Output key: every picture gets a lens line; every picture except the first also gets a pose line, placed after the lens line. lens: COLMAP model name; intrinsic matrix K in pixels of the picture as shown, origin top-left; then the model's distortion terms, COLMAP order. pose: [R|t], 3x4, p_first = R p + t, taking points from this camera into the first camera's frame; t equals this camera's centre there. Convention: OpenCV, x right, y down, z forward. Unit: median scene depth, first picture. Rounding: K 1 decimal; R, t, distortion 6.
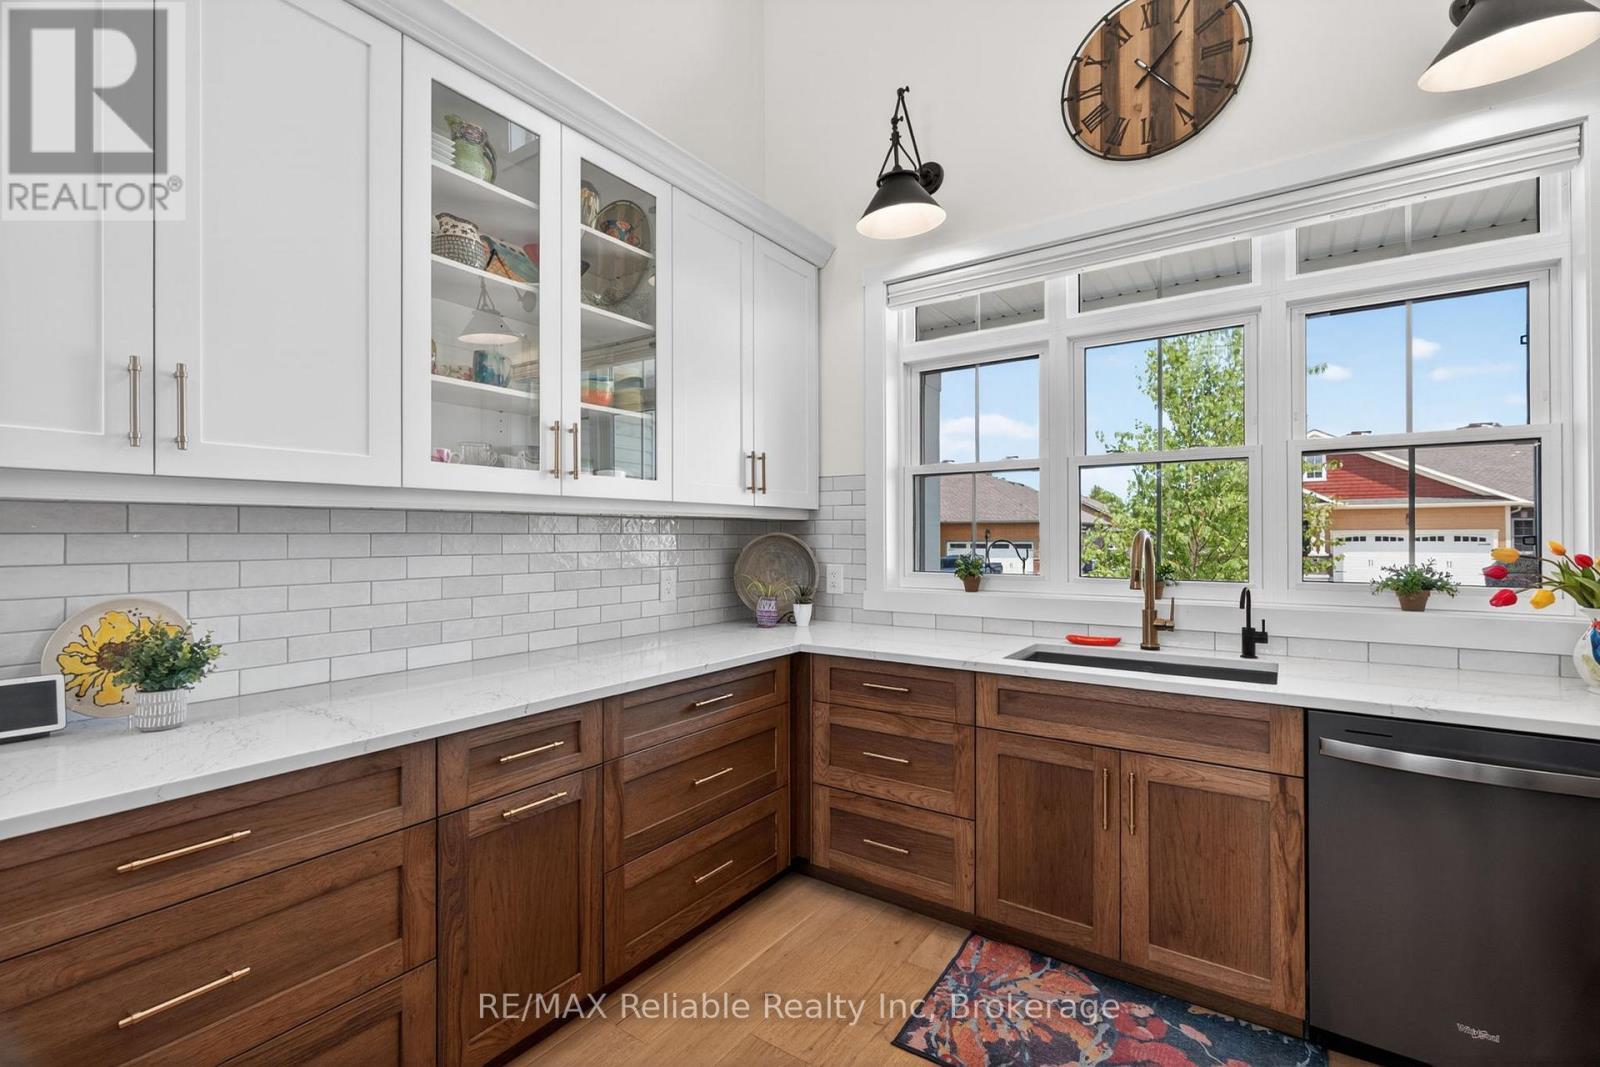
lens RADIAL K [[709.3, 0, 795.4], [0, 709.3, 537.0], [0, 0, 1]] dist [-0.003369, 0.000606]
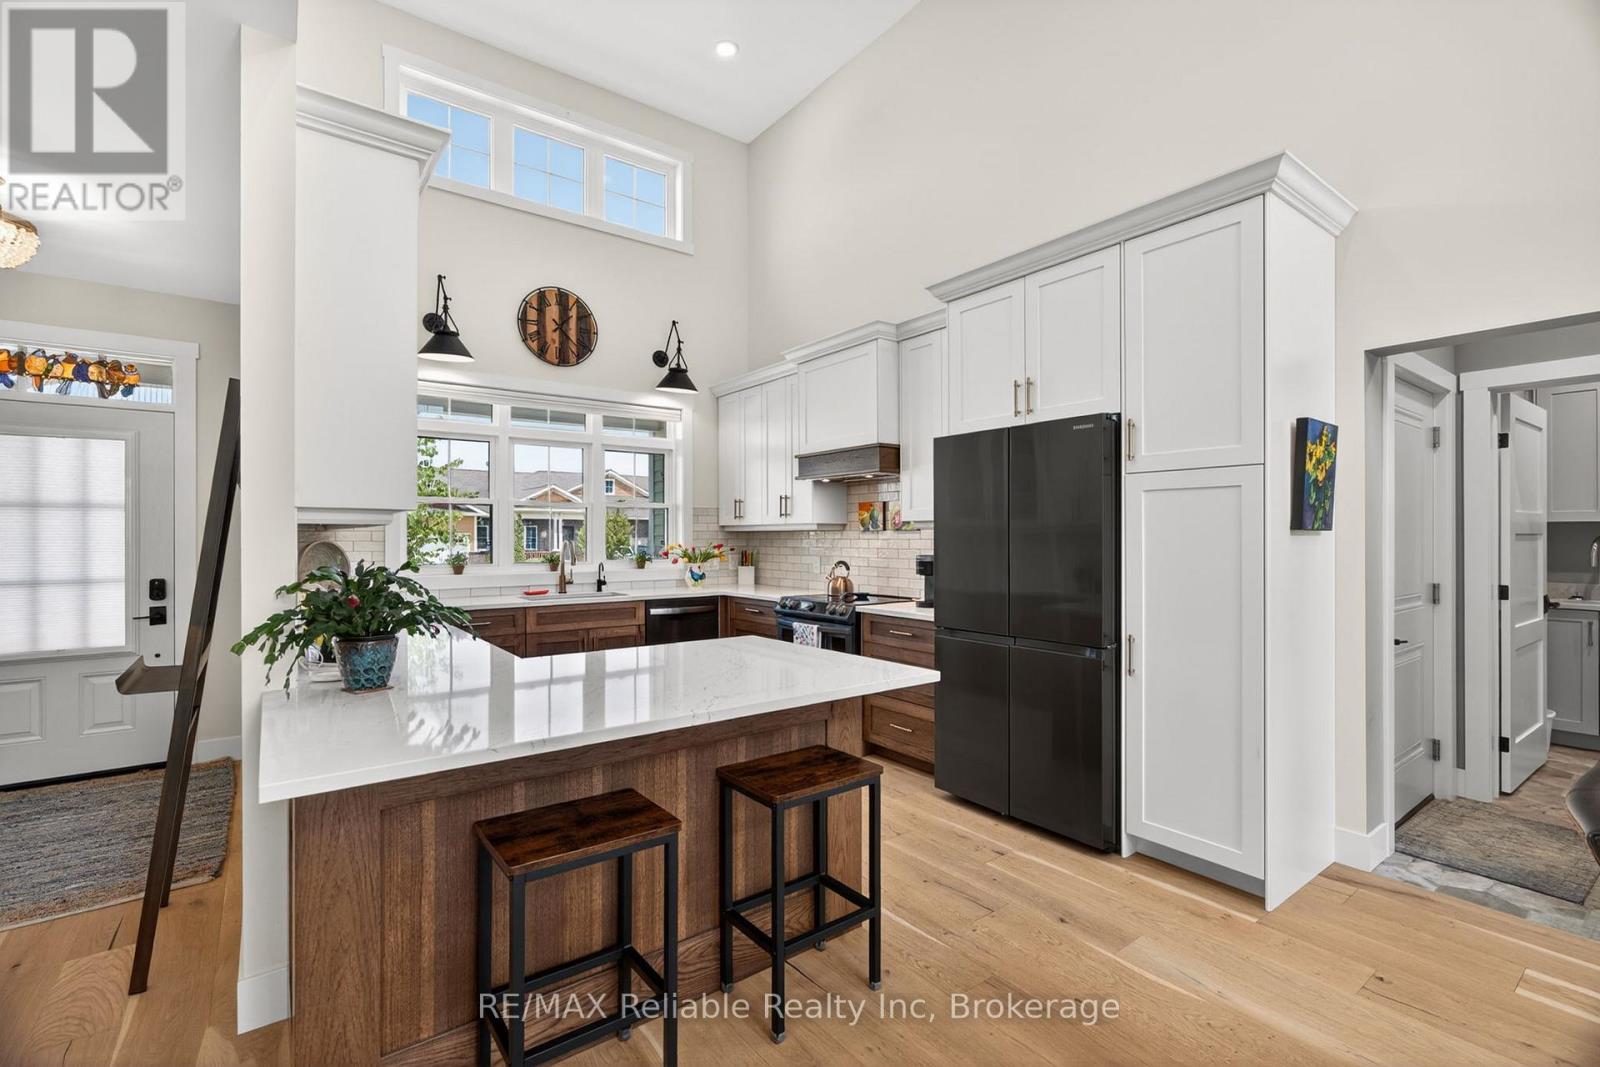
lens RADIAL K [[709.3, 0, 795.4], [0, 709.3, 537.0], [0, 0, 1]] dist [-0.003369, 0.000606]
pose [[0.313184, 0.000748, 0.949692, -1.459761], [0.001385, 0.999998, -0.001244, -0.012596], [-0.949691, 0.001704, 0.313183, -0.397415]]
